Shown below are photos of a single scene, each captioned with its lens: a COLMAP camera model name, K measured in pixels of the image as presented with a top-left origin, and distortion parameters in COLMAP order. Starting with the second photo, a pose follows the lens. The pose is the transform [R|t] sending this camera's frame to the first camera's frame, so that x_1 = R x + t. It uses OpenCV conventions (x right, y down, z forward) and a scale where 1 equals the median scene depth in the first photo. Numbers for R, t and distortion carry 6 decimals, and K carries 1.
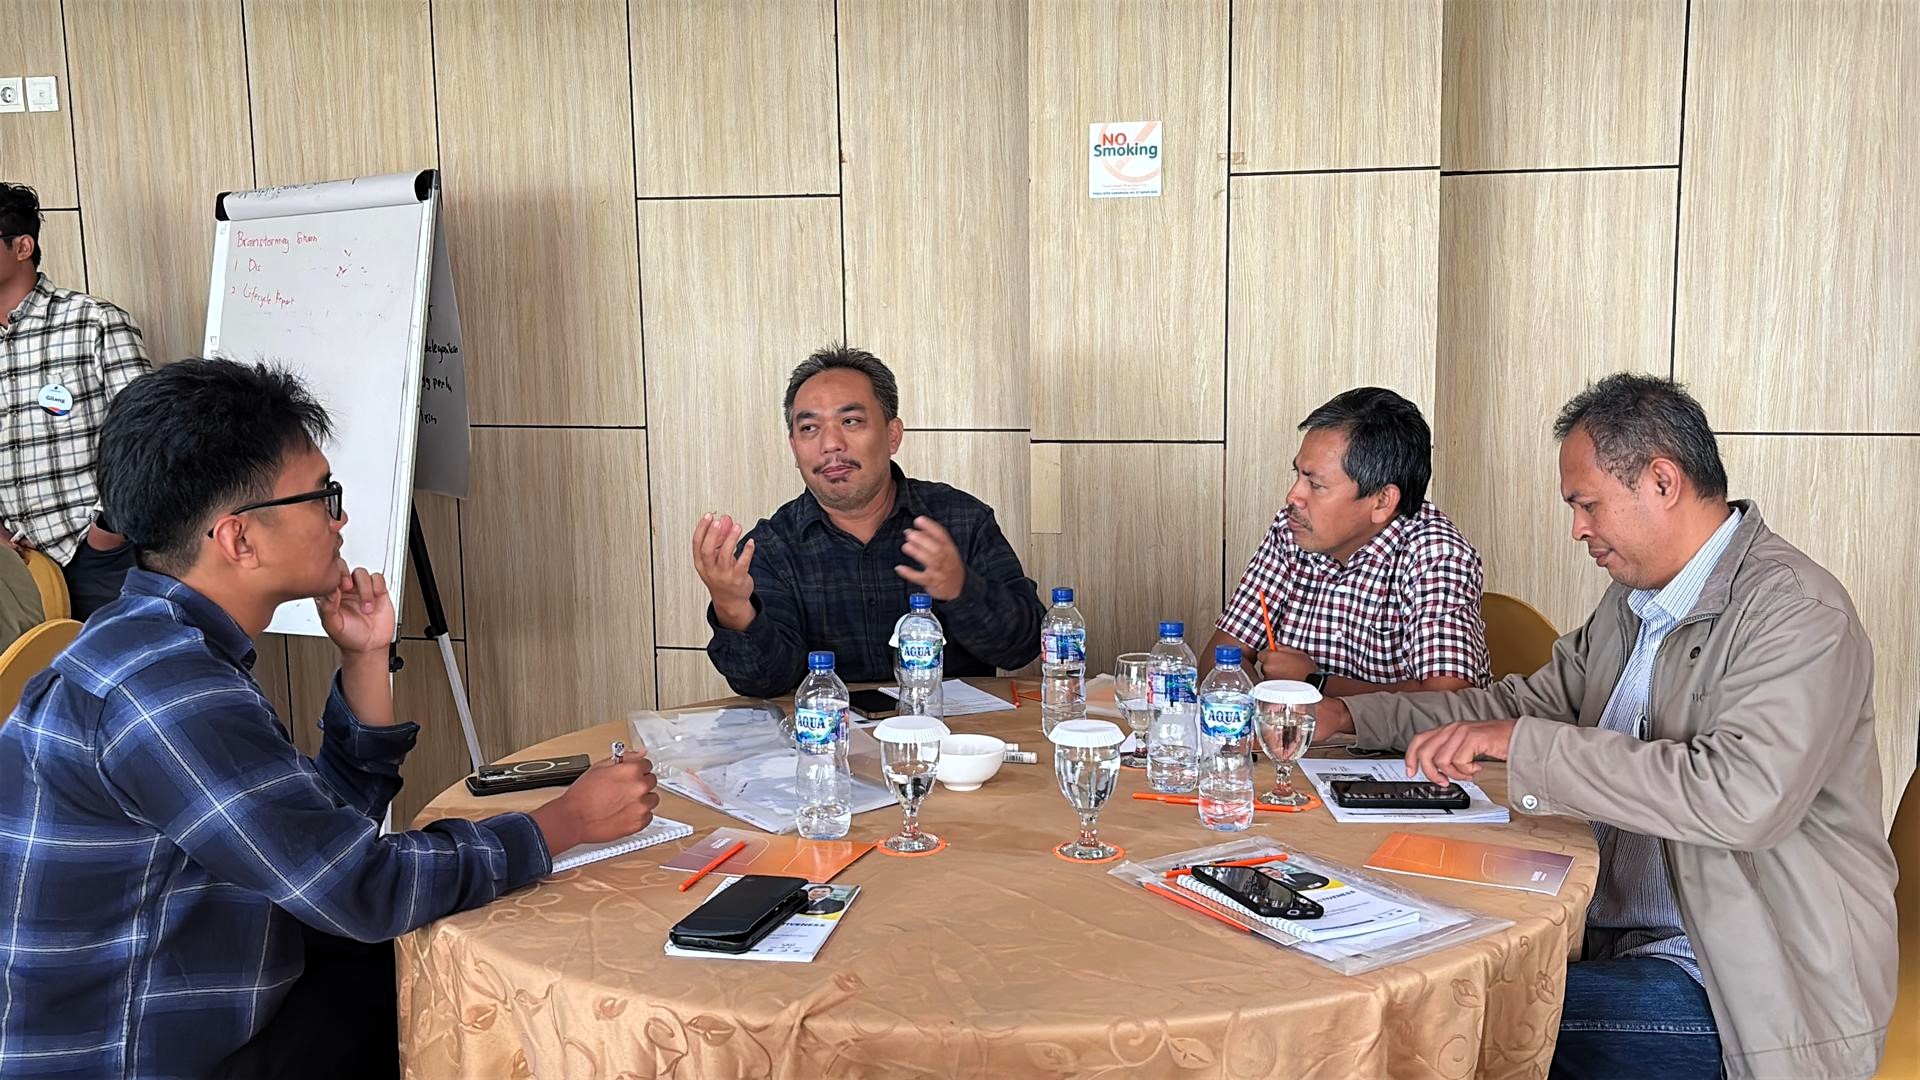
lens RADIAL K [[1746.0, 0, 960.0], [0, 1746.0, 540.0], [0, 0, 1]] dist [0.104126, -0.118702]
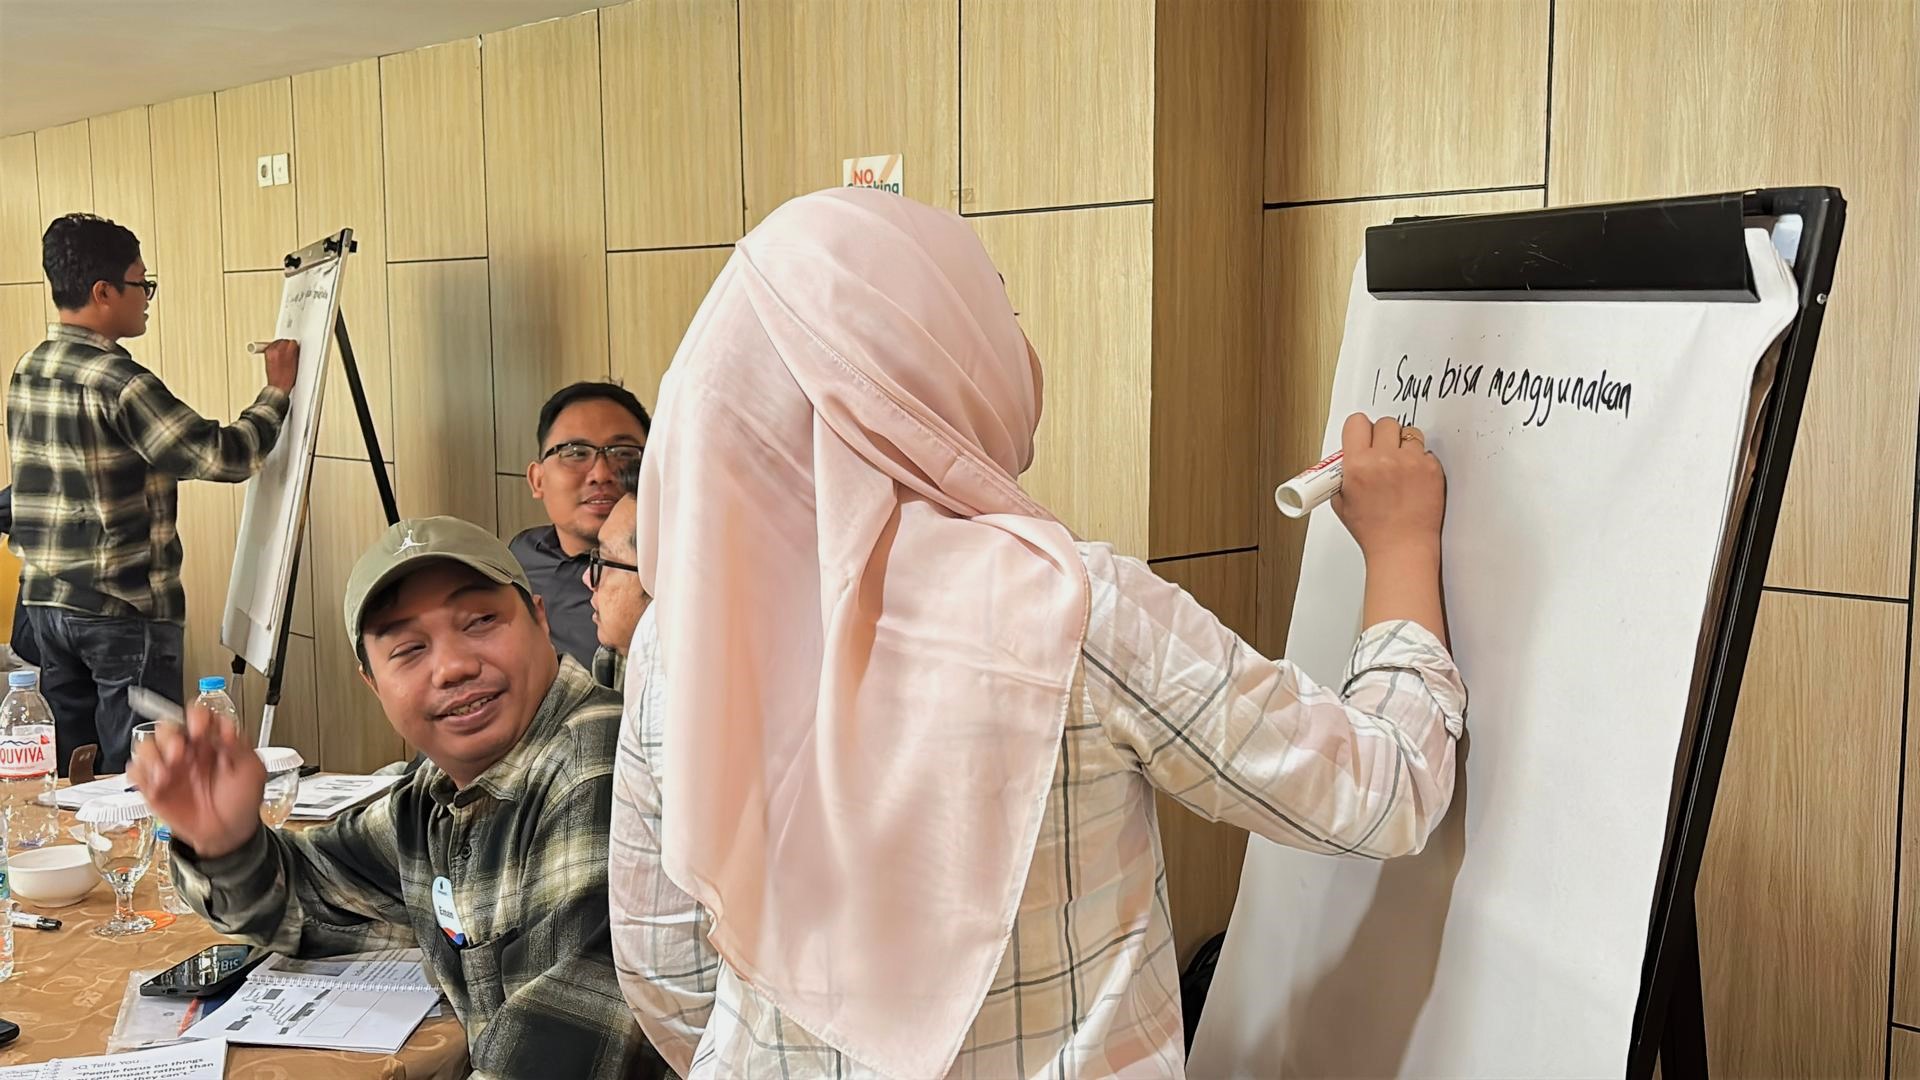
lens RADIAL K [[1746.0, 0, 960.0], [0, 1746.0, 540.0], [0, 0, 1]] dist [0.104126, -0.118702]
pose [[0.865126, 0.063539, -0.497513, 0.561242], [-0.072806, 0.997346, 0.000771, -0.056294], [0.496242, 0.035555, 0.867456, 0.289723]]
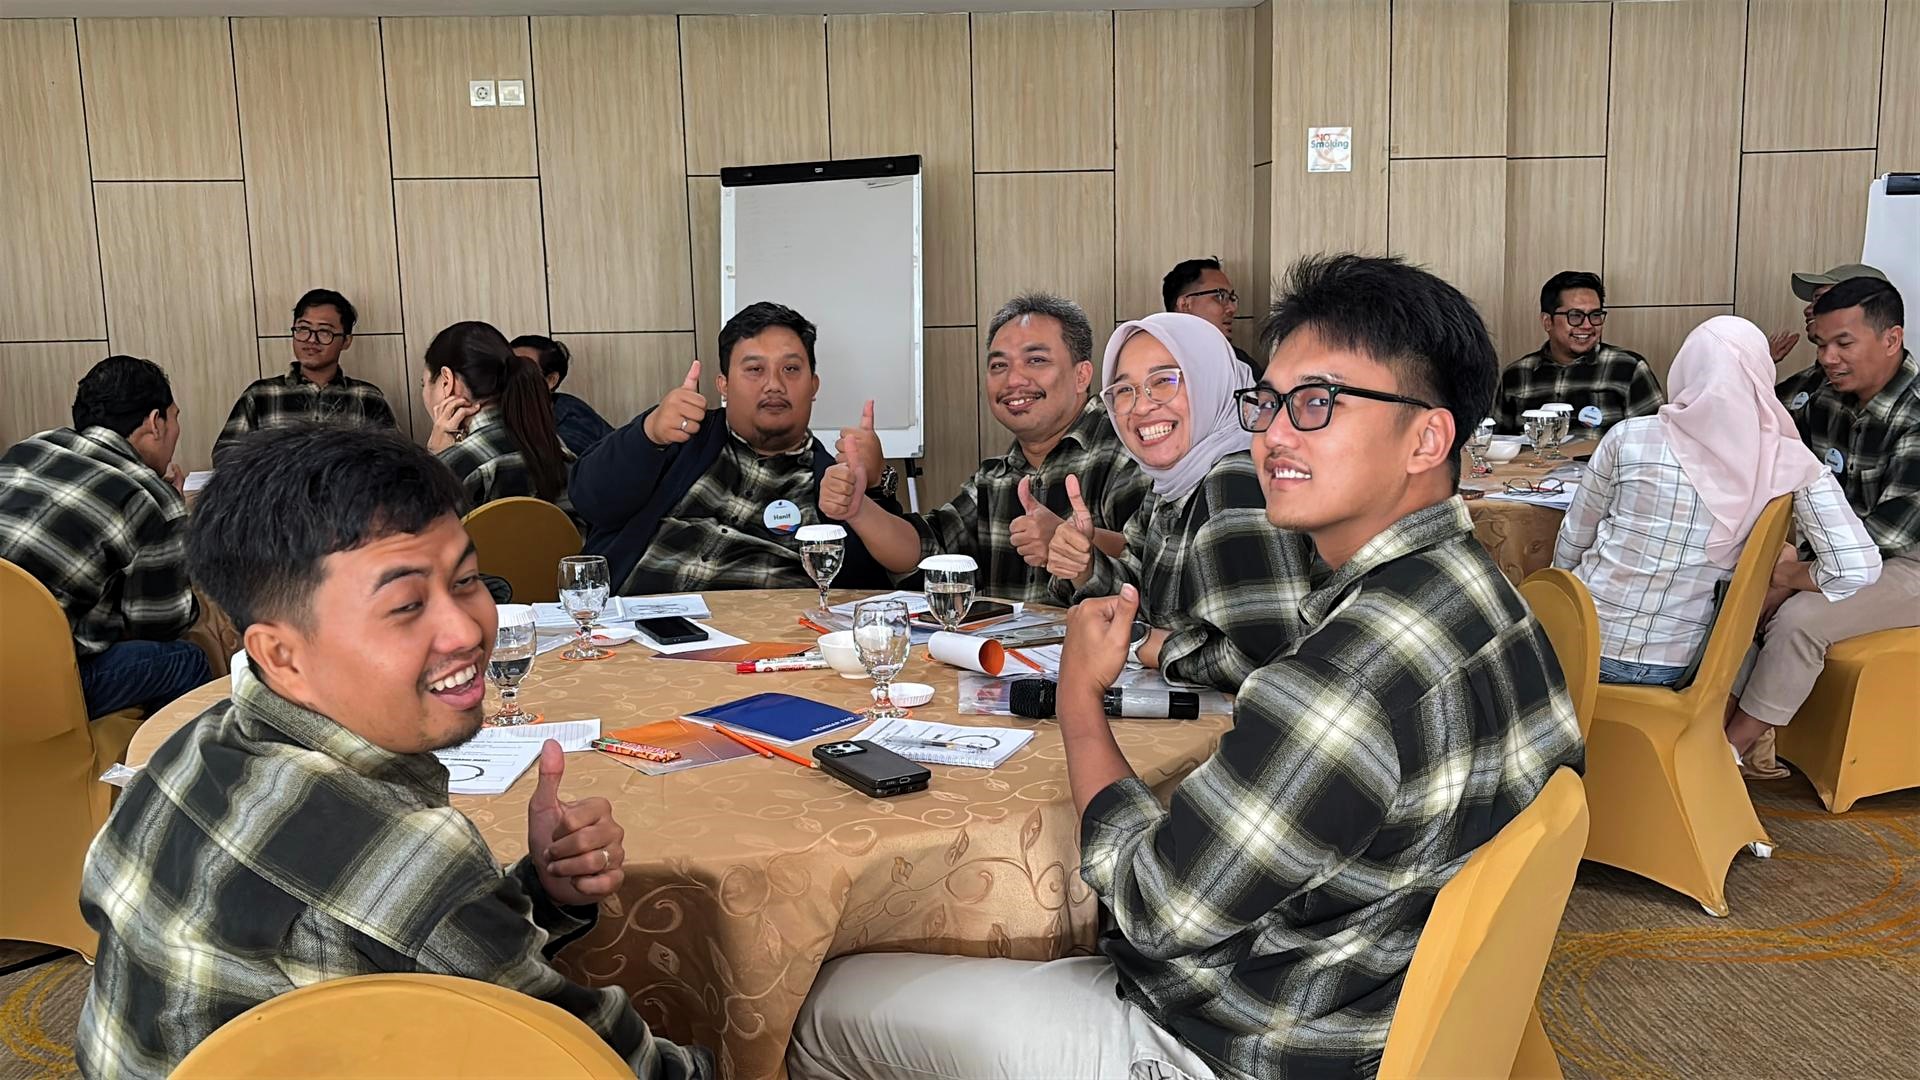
lens RADIAL K [[1746.0, 0, 960.0], [0, 1746.0, 540.0], [0, 0, 1]] dist [0.104126, -0.118702]
pose [[0.953425, -0.057675, 0.296063, -0.763641], [0.050046, 0.998192, 0.033290, 0.082930], [-0.297448, -0.016922, 0.954588, -0.514333]]
